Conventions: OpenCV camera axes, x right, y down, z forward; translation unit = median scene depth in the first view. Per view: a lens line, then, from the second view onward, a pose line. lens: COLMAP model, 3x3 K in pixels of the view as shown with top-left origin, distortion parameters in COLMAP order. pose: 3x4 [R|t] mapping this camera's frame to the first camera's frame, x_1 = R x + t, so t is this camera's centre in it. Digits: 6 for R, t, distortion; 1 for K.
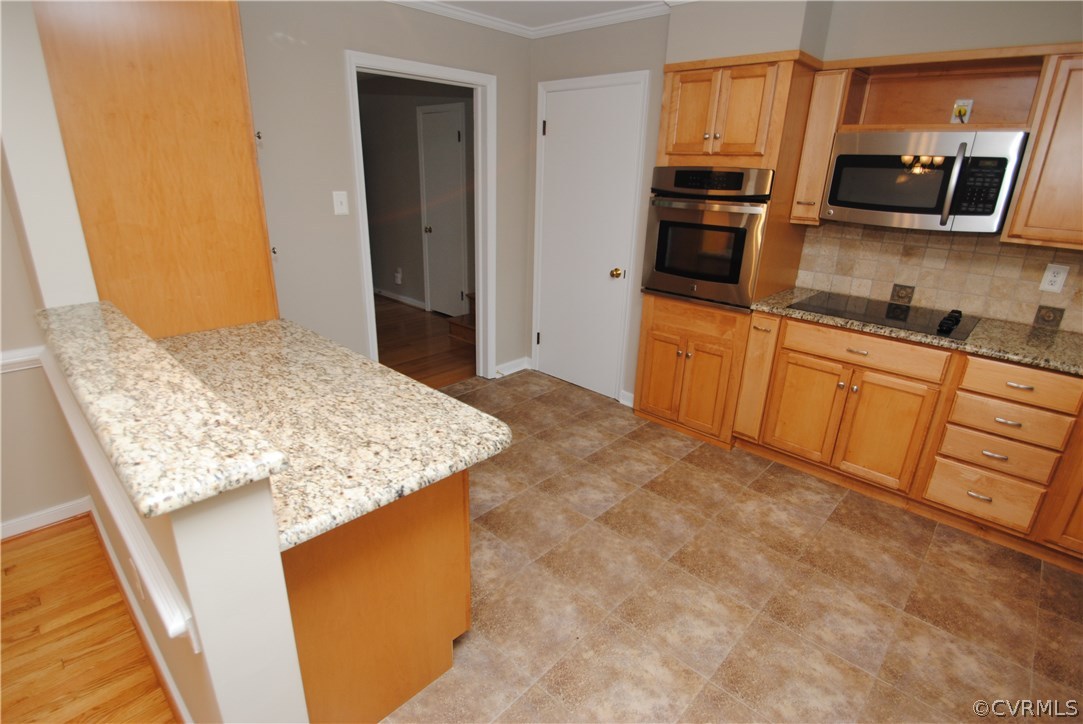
lens RADIAL K [[539.5, 0, 542.1], [0, 539.5, 369.9], [0, 0, 1]] dist [-0.012732, -0.007388]
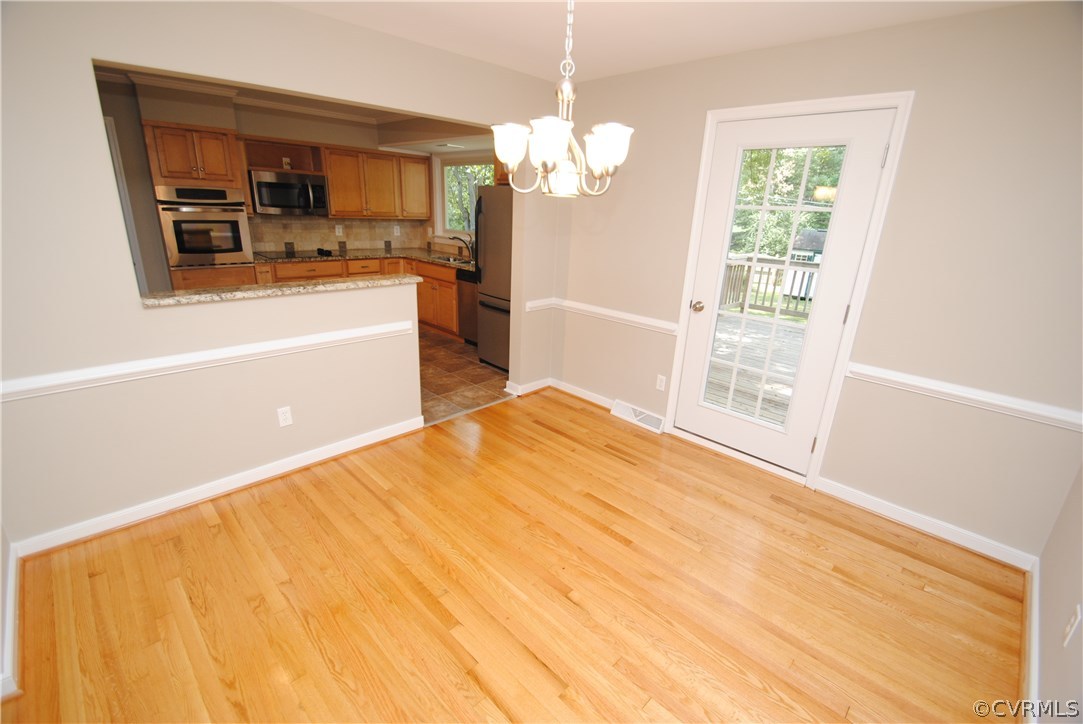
lens RADIAL K [[476.7, 0, 548.0], [0, 476.7, 364.0], [0, 0, 1]] dist [0.001640, -0.008876]
pose [[0.015884, -0.341024, 0.939920, -1.369050], [0.305150, 0.896845, 0.320239, -0.016439], [-0.952172, 0.281730, 0.118309, -0.086138]]
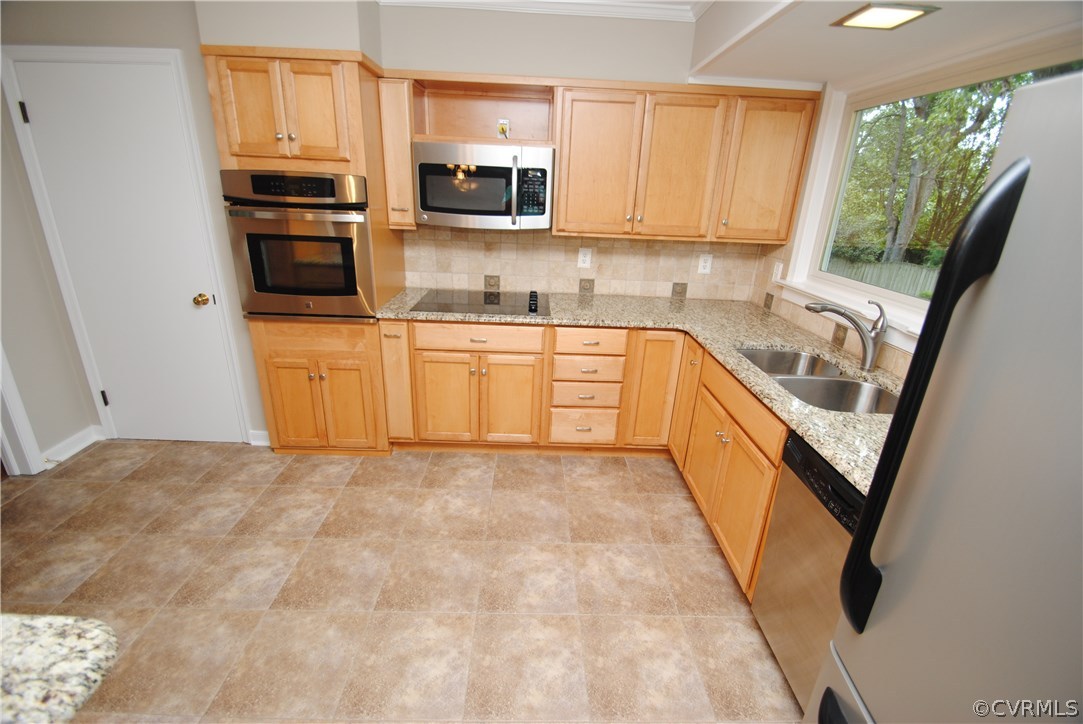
lens RADIAL K [[476.7, 0, 543.6], [0, 476.7, 367.7], [0, 0, 1]] dist [0.001640, -0.008876]
pose [[0.712688, -0.243620, 0.657819, 0.006771], [0.223799, 0.967717, 0.115923, -0.060053], [-0.664823, 0.064602, 0.744202, 0.152646]]
